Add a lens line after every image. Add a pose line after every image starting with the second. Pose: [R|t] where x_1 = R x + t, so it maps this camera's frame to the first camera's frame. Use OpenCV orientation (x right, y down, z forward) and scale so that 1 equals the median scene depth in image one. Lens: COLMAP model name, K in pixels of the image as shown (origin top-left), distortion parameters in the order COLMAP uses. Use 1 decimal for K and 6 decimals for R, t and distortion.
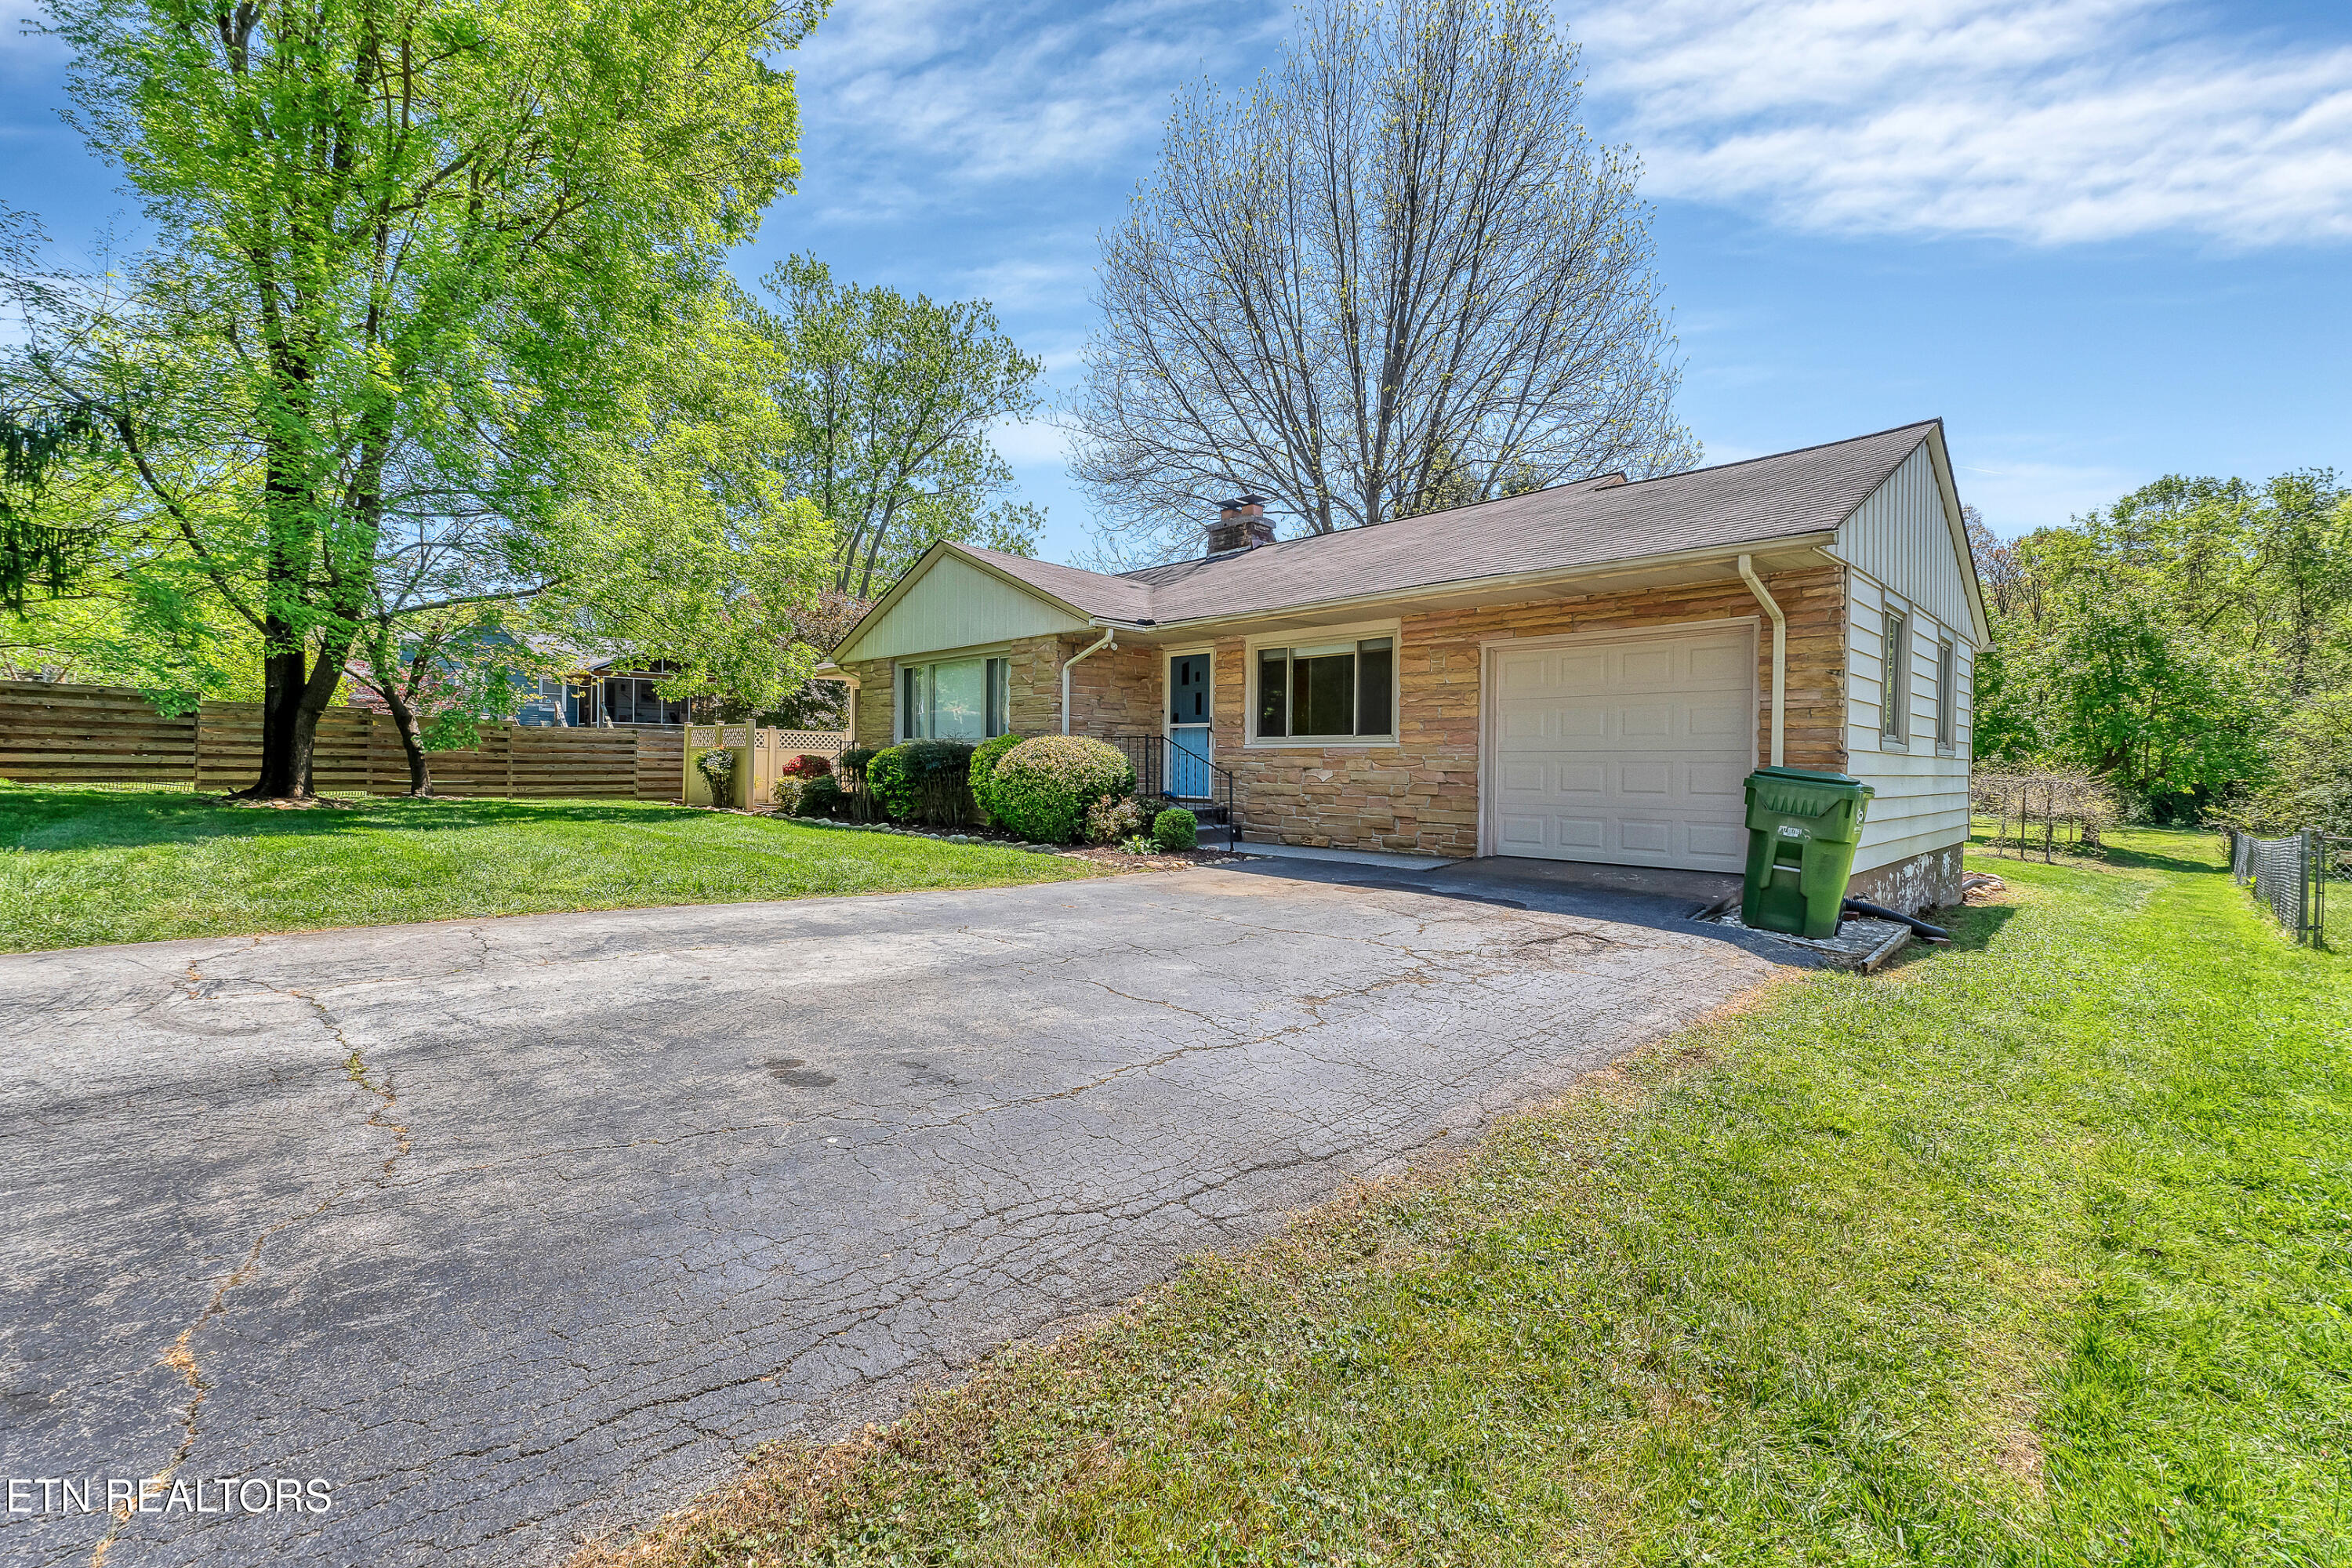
lens RADIAL K [[1069.5, 0, 1168.2], [0, 1069.5, 766.6], [0, 0, 1]] dist [-0.000390, 0.000324]
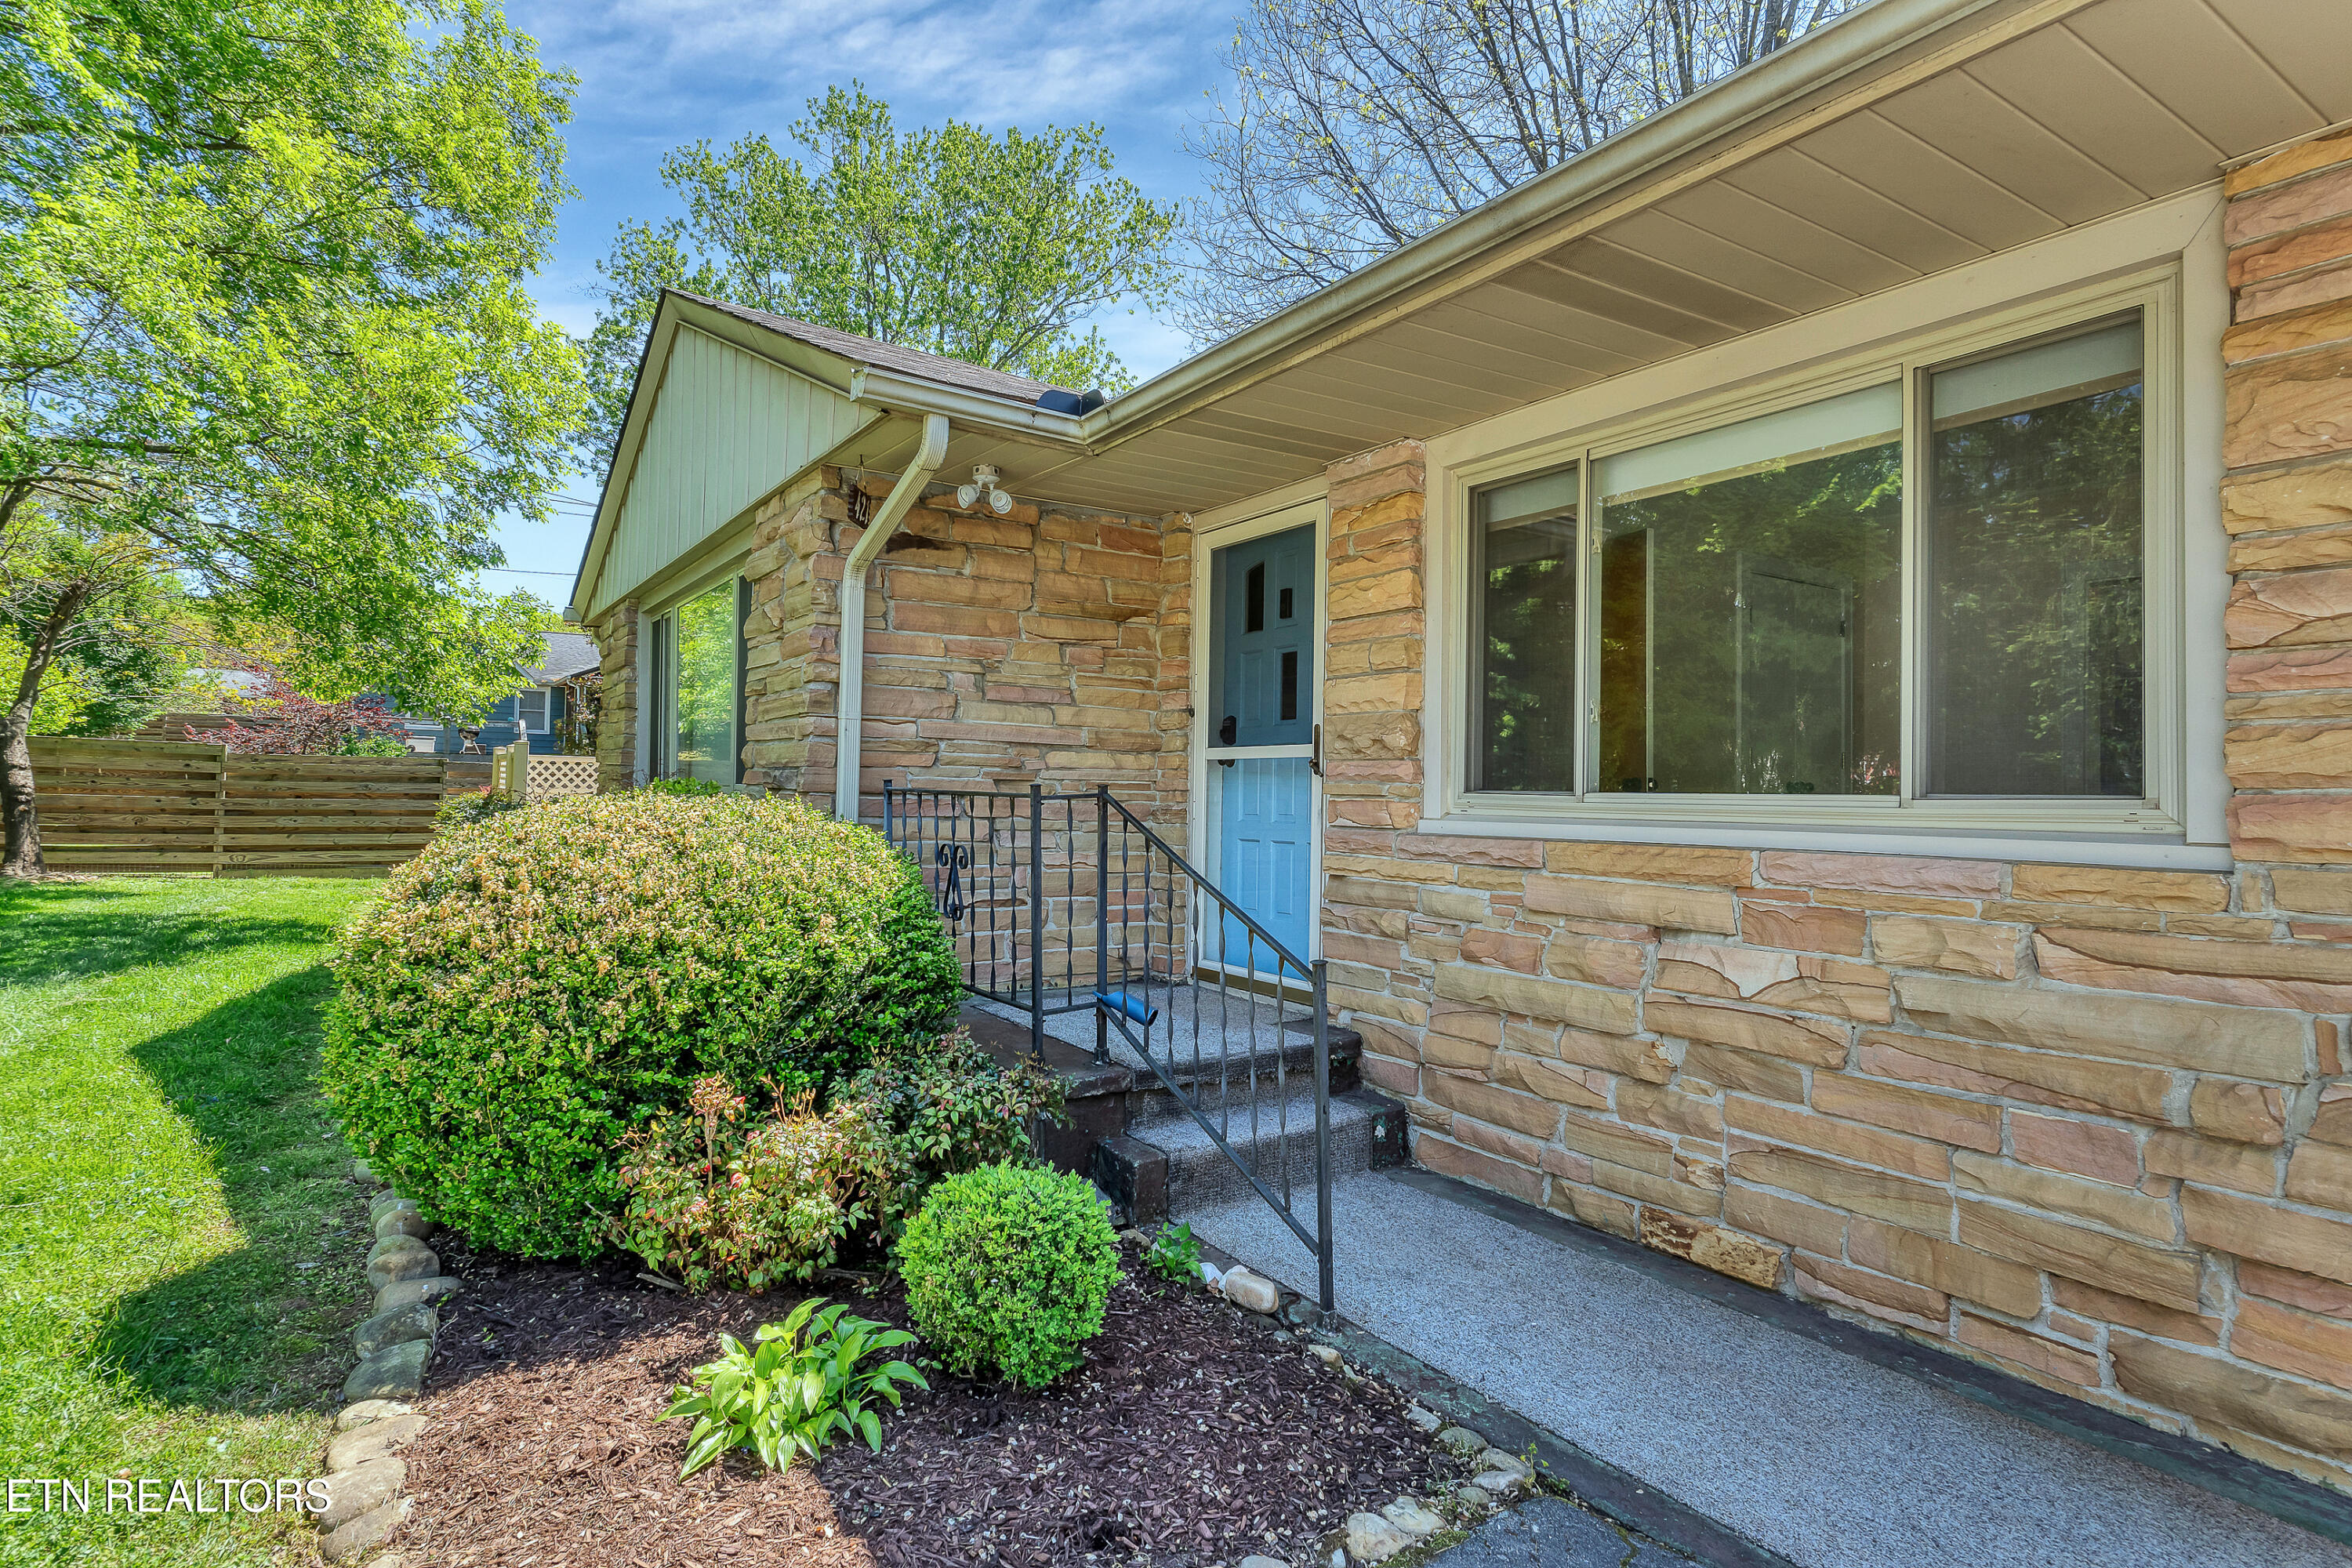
lens RADIAL K [[1237.2, 0, 1182.2], [0, 1237.2, 767.0], [0, 0, 1]] dist [0.003680, 0.000160]
pose [[0.983807, 0.002084, -0.179221, 0.067556], [-0.006812, 0.999645, -0.025772, -0.025577], [0.179104, 0.026576, 0.983471, 0.661895]]
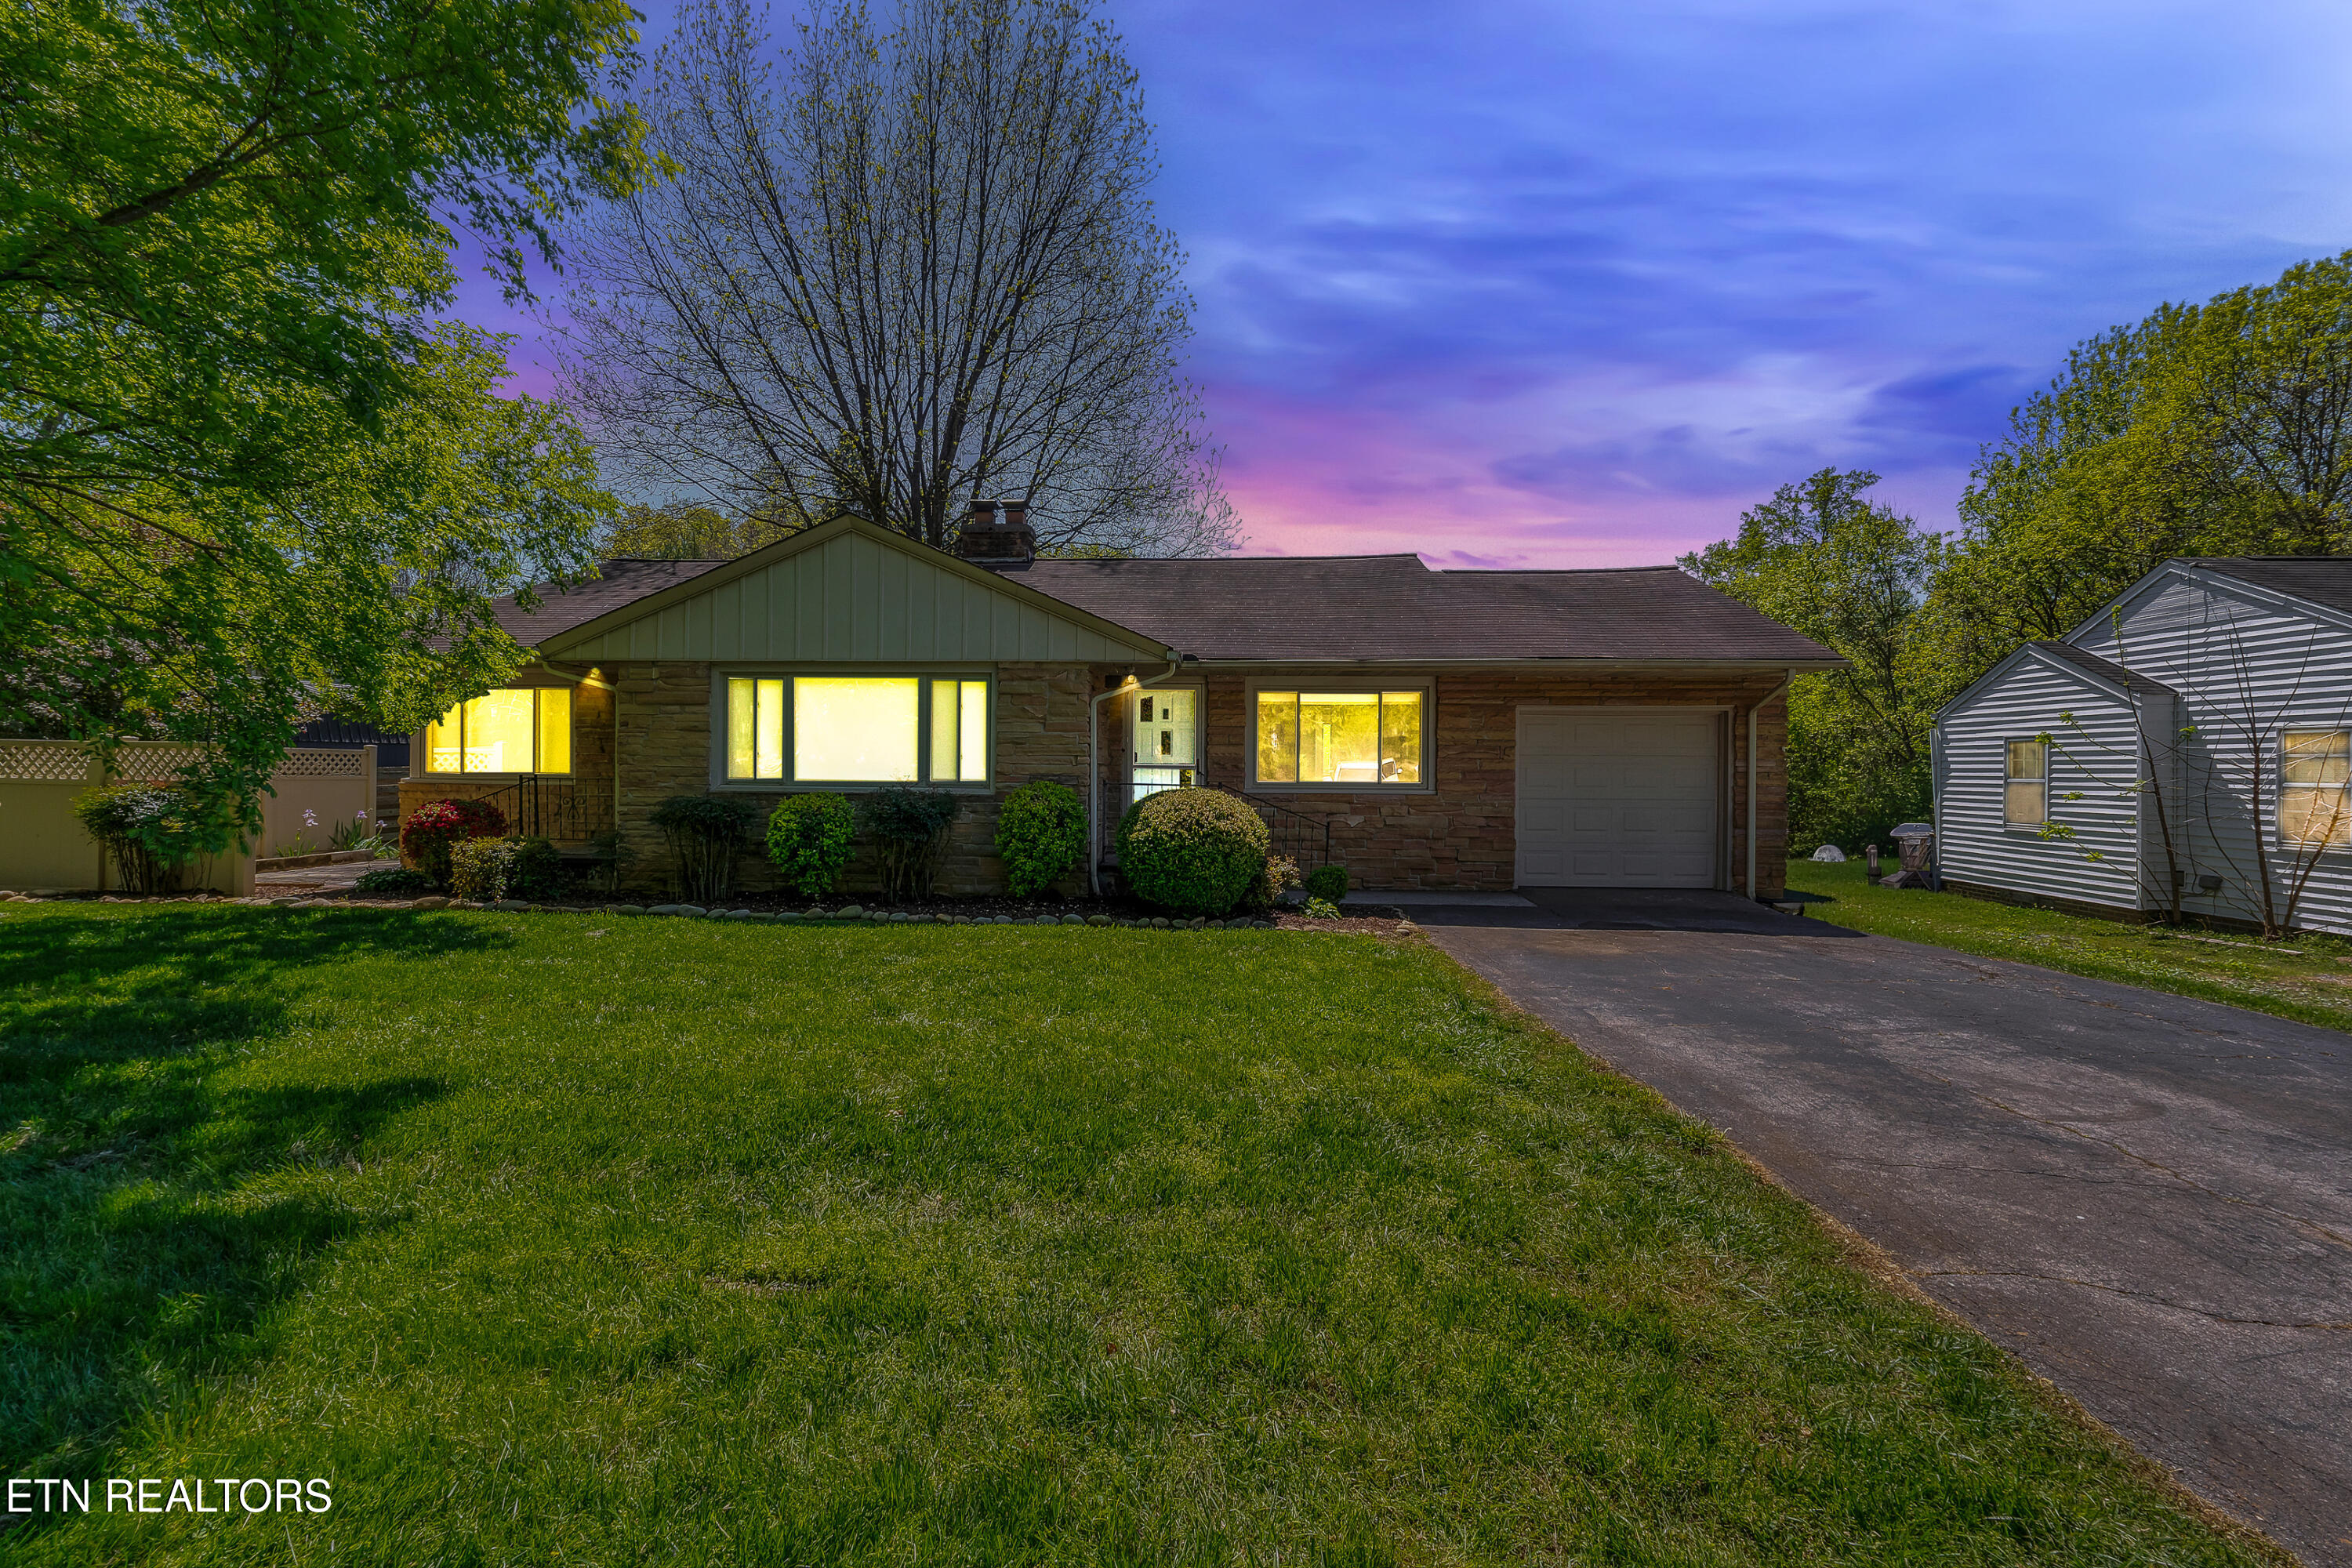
lens RADIAL K [[1022.7, 0, 1171.4], [0, 1022.7, 767.7], [0, 0, 1]] dist [-0.006529, -0.000218]
pose [[0.702856, -0.003983, 0.711321, -0.636955], [0.001749, 0.999991, 0.003871, -0.044035], [-0.711330, -0.001477, 0.702857, 0.393759]]
